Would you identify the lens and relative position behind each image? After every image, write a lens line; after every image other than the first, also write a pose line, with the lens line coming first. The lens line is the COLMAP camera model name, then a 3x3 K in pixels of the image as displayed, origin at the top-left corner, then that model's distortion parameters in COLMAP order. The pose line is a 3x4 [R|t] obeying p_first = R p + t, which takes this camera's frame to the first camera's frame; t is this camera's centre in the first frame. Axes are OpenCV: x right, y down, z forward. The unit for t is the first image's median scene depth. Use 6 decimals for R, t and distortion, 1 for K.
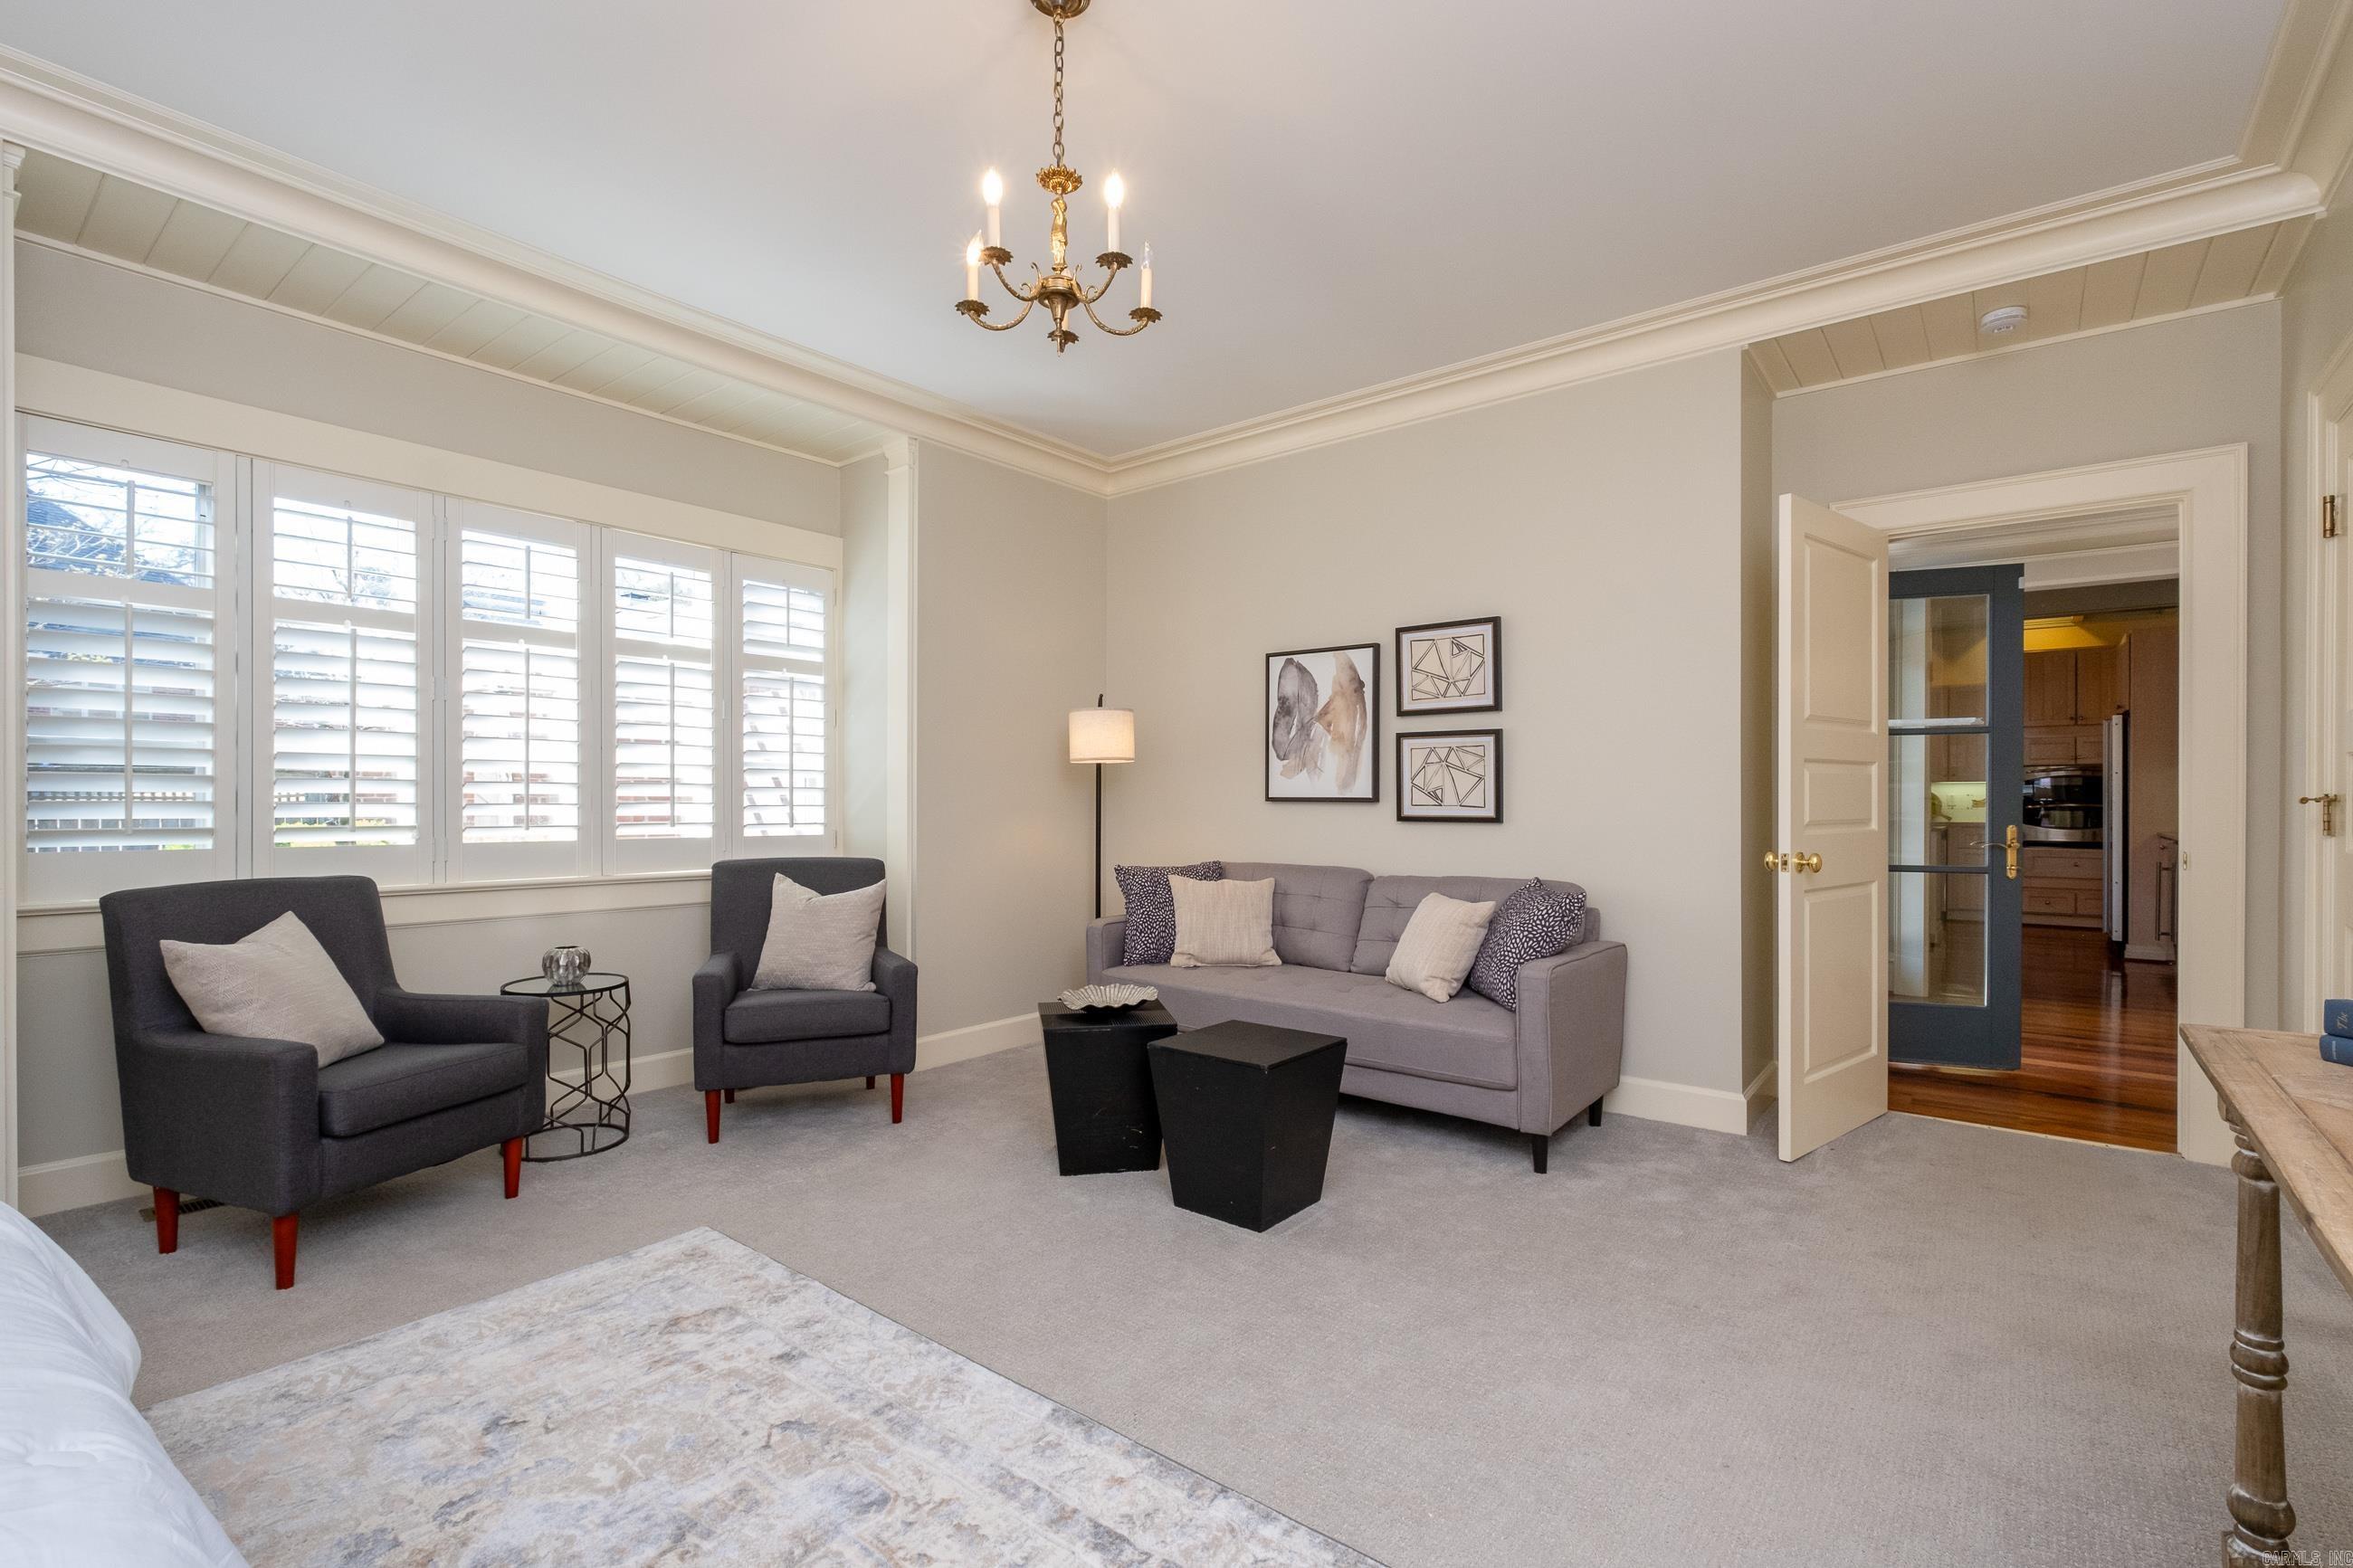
lens RADIAL K [[1050.7, 0, 1175.4], [0, 1050.7, 804.4], [0, 0, 1]] dist [-0.005334, -0.001733]
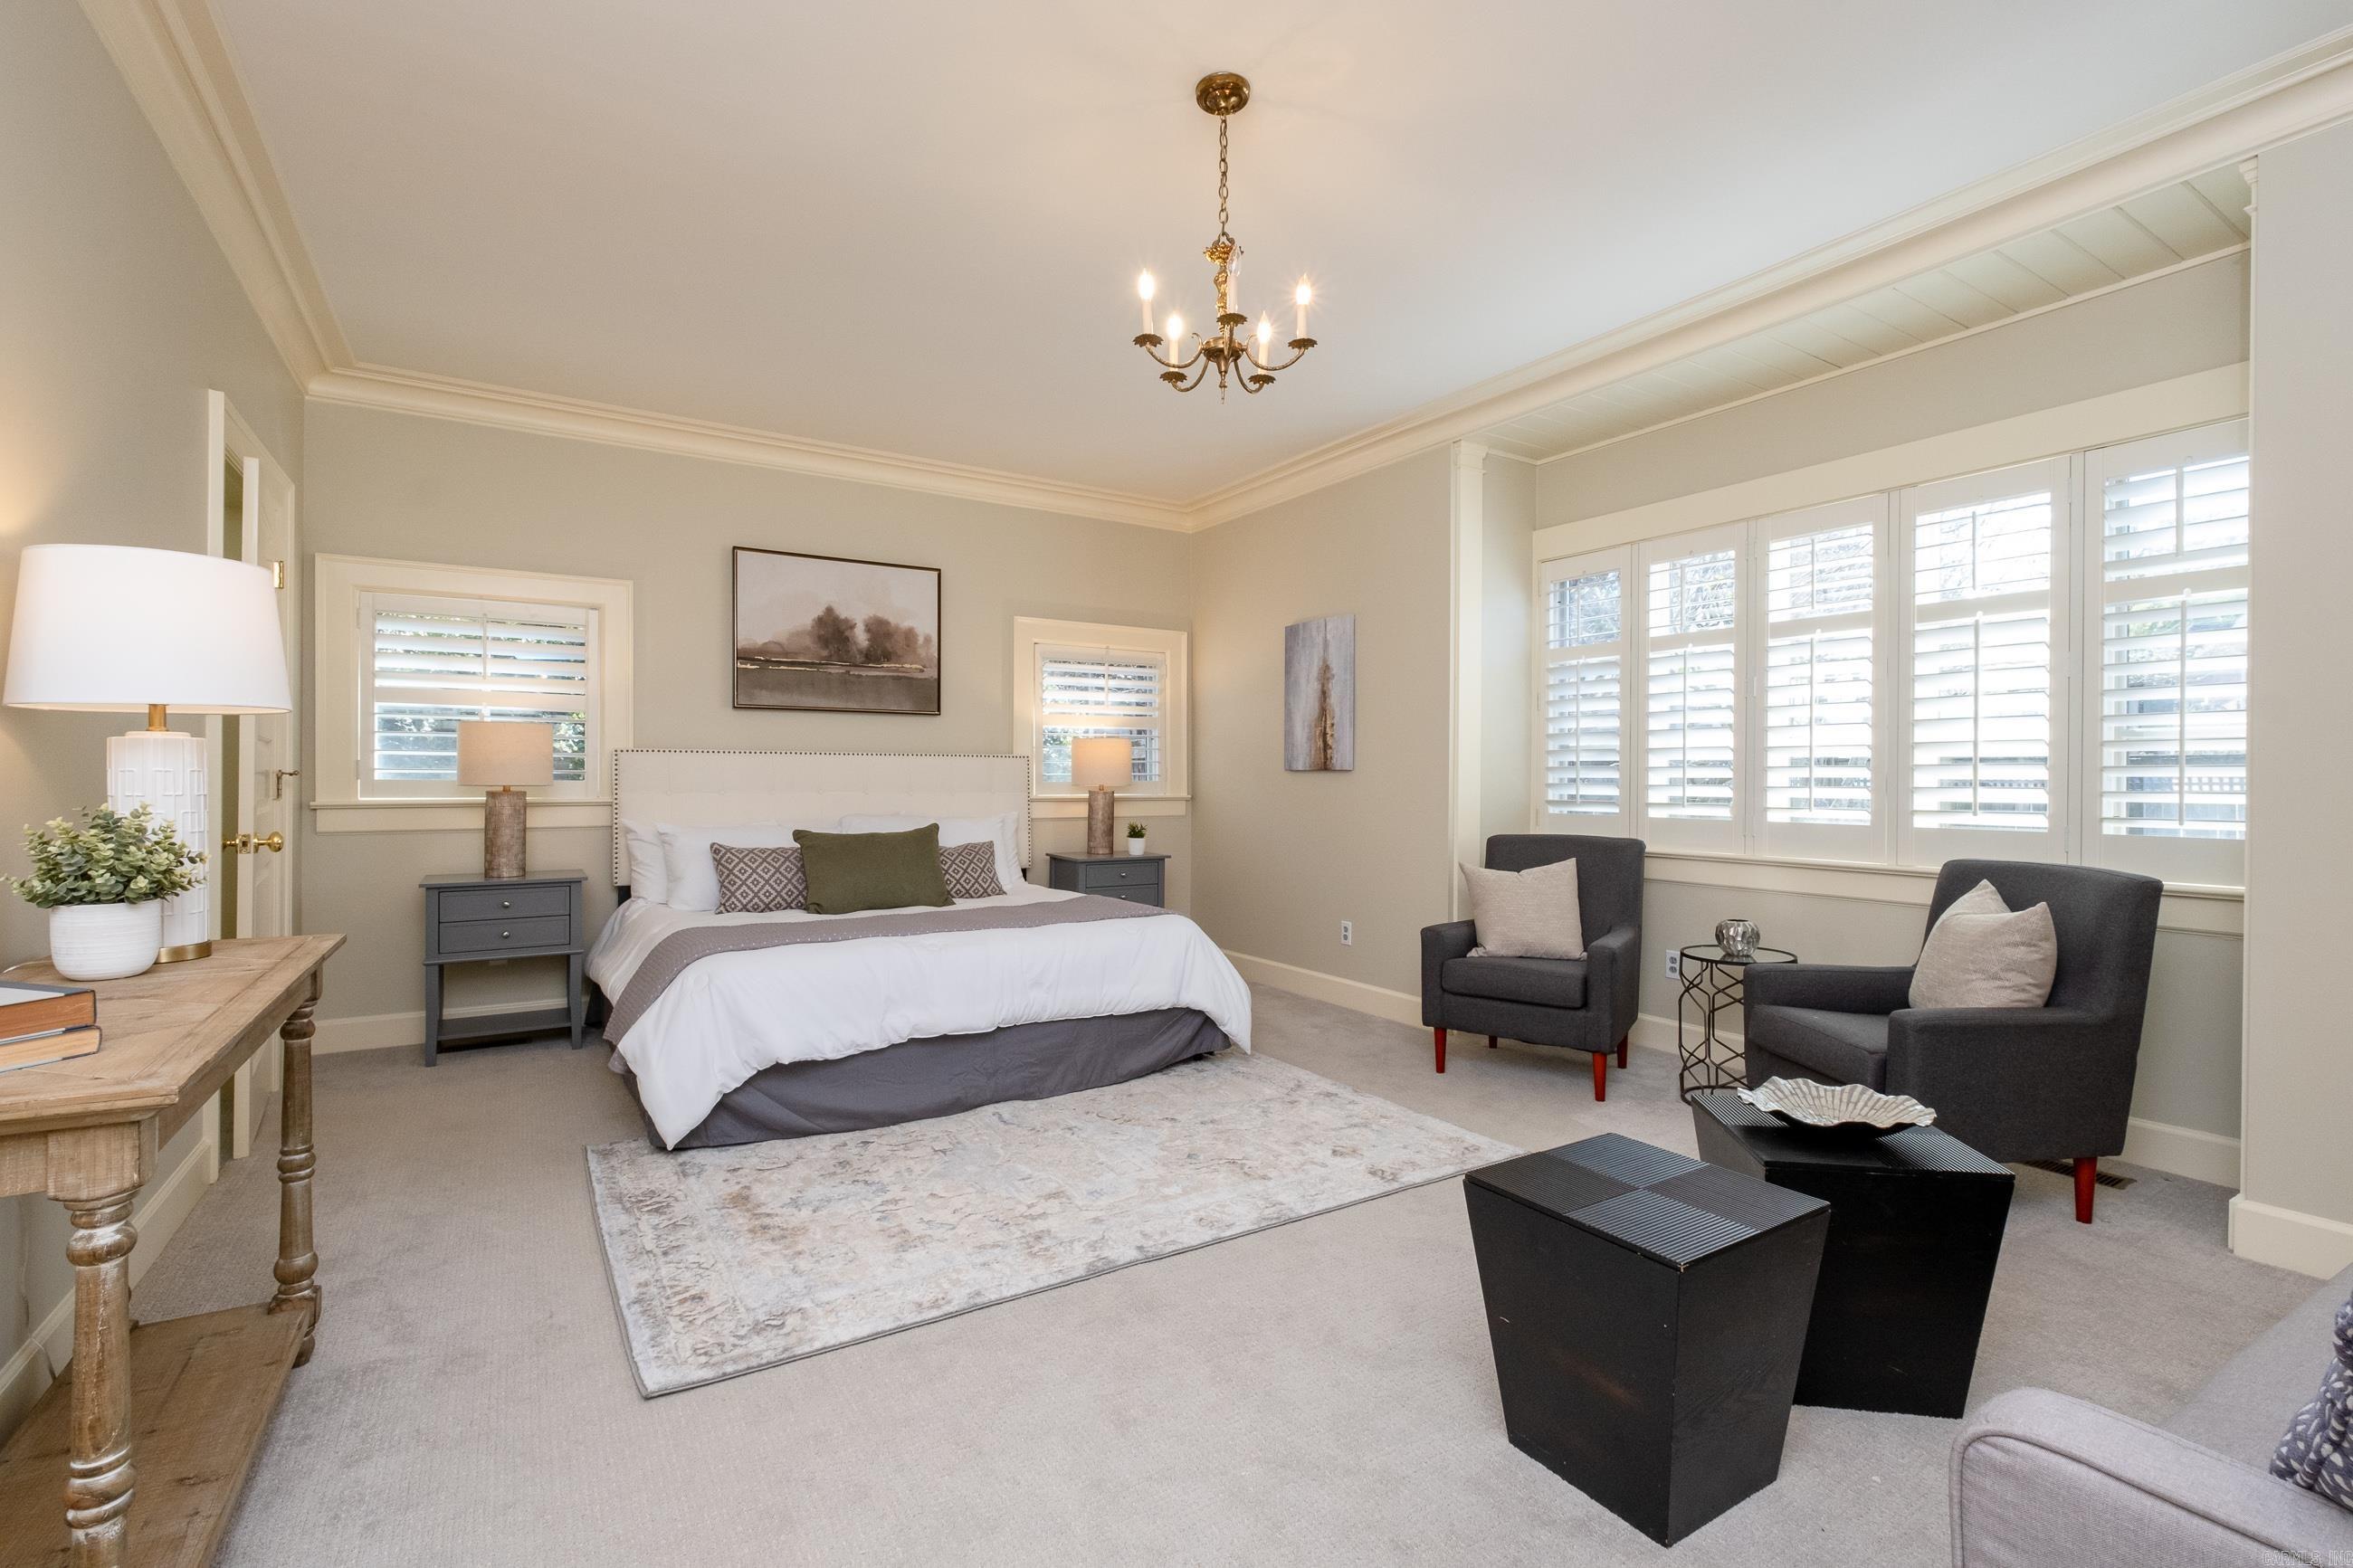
lens RADIAL K [[1050.7, 0, 1175.8], [0, 1050.7, 775.9], [0, 0, 1]] dist [-0.005334, -0.001733]
pose [[-0.319143, -0.007921, -0.947674, 0.529667], [-0.007566, 0.999955, -0.005810, -0.000613], [0.947676, 0.005315, -0.319188, 0.682131]]
